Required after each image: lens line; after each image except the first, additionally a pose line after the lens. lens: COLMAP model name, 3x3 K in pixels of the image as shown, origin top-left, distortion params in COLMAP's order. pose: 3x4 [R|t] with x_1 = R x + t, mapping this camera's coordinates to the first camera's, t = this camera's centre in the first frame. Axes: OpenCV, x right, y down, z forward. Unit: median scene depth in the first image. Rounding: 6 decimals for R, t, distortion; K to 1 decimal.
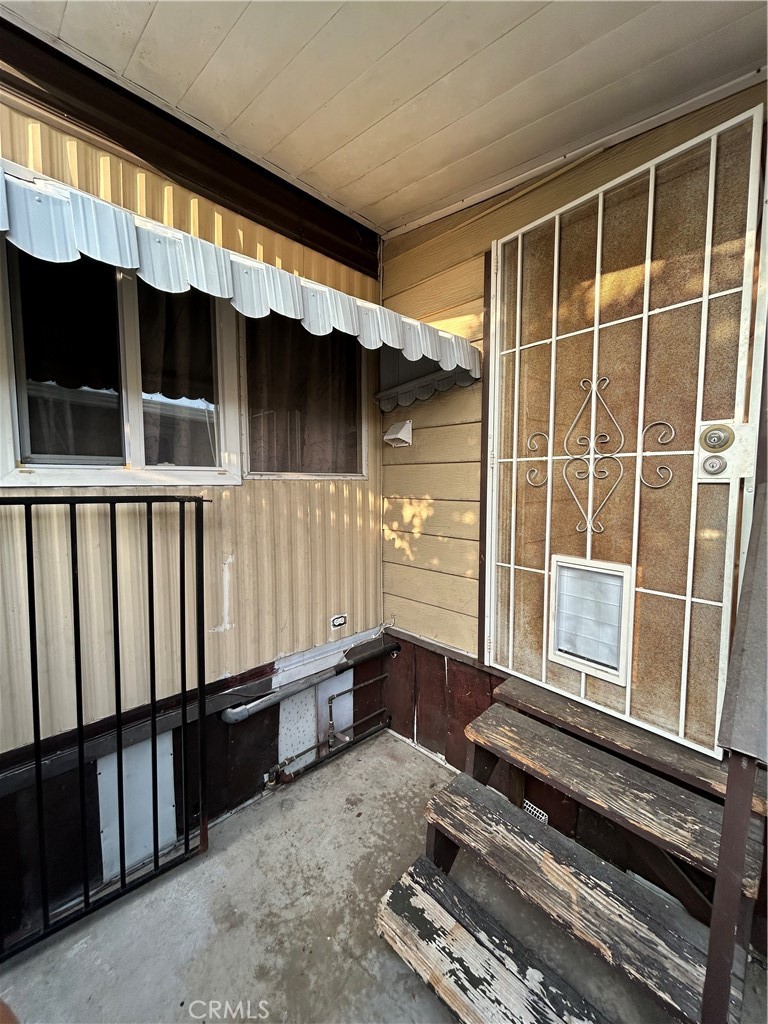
lens RADIAL K [[413.2, 0, 381.9], [0, 413.2, 512.0], [0, 0, 1]] dist [0.001340, -0.000347]
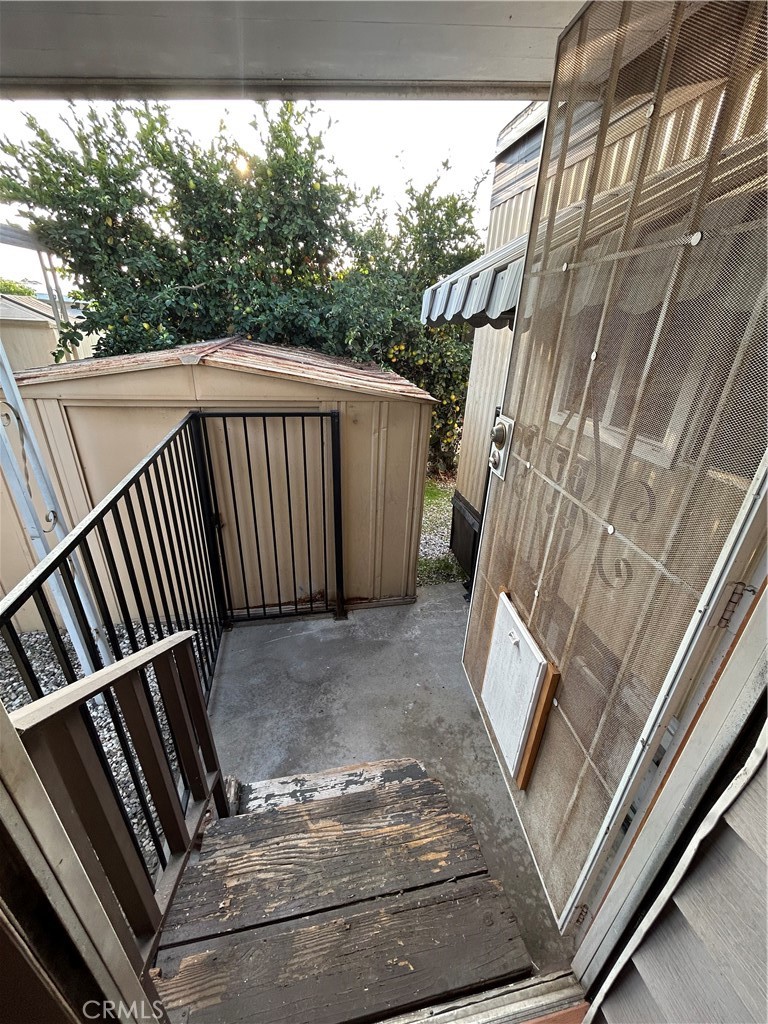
lens RADIAL K [[413.2, 0, 382.4], [0, 413.2, 510.1], [0, 0, 1]] dist [0.001340, -0.000347]
pose [[-0.548223, 0.328370, -0.769172, 0.850384], [-0.101996, 0.886580, 0.451190, -0.411644], [0.830089, 0.325805, -0.452551, 1.234909]]
